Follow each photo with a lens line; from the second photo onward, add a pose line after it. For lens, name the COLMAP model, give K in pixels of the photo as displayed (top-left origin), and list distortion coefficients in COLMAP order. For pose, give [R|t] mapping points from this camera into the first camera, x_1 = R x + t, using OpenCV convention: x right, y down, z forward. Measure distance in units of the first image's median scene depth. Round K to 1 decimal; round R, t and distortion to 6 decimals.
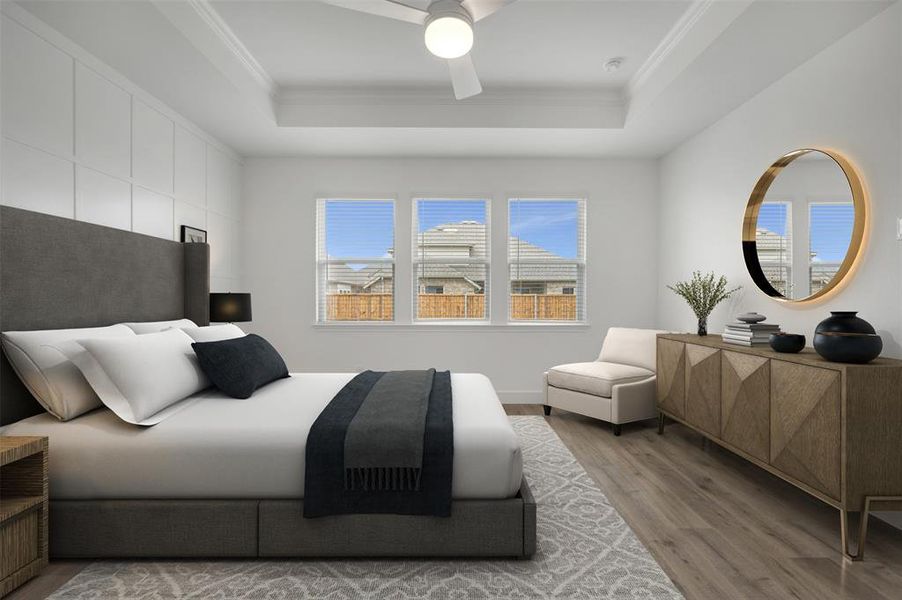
lens RADIAL K [[460.2, 0, 449.4], [0, 460.2, 301.8], [0, 0, 1]] dist [0.000452, 0.002465]
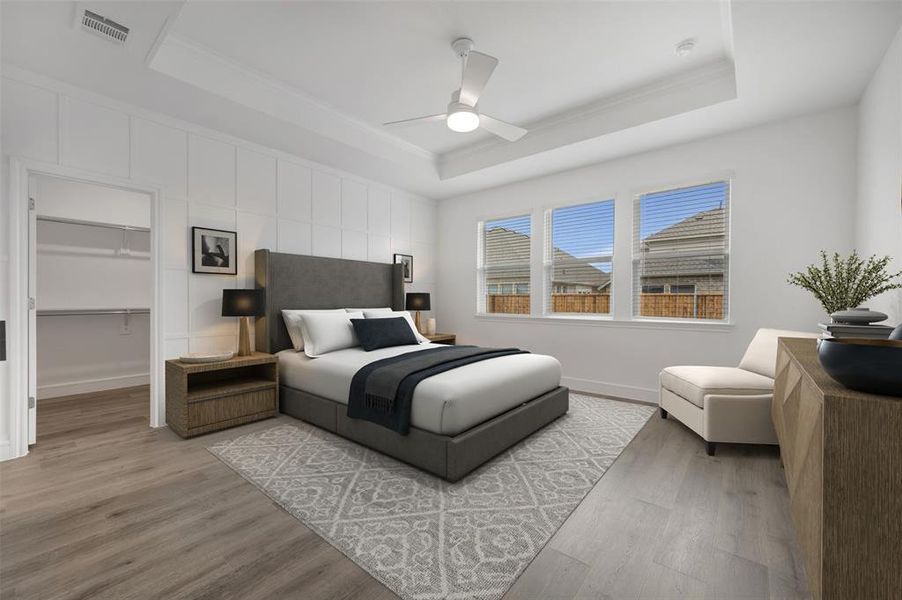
lens RADIAL K [[355.8, 0, 451.8], [0, 355.8, 297.8], [0, 0, 1]] dist [0.018290, -0.000320]
pose [[0.772653, -0.004312, -0.634813, 0.630252], [-0.004572, 0.999913, -0.012356, 0.019940], [0.634812, 0.012450, 0.772567, 0.137609]]
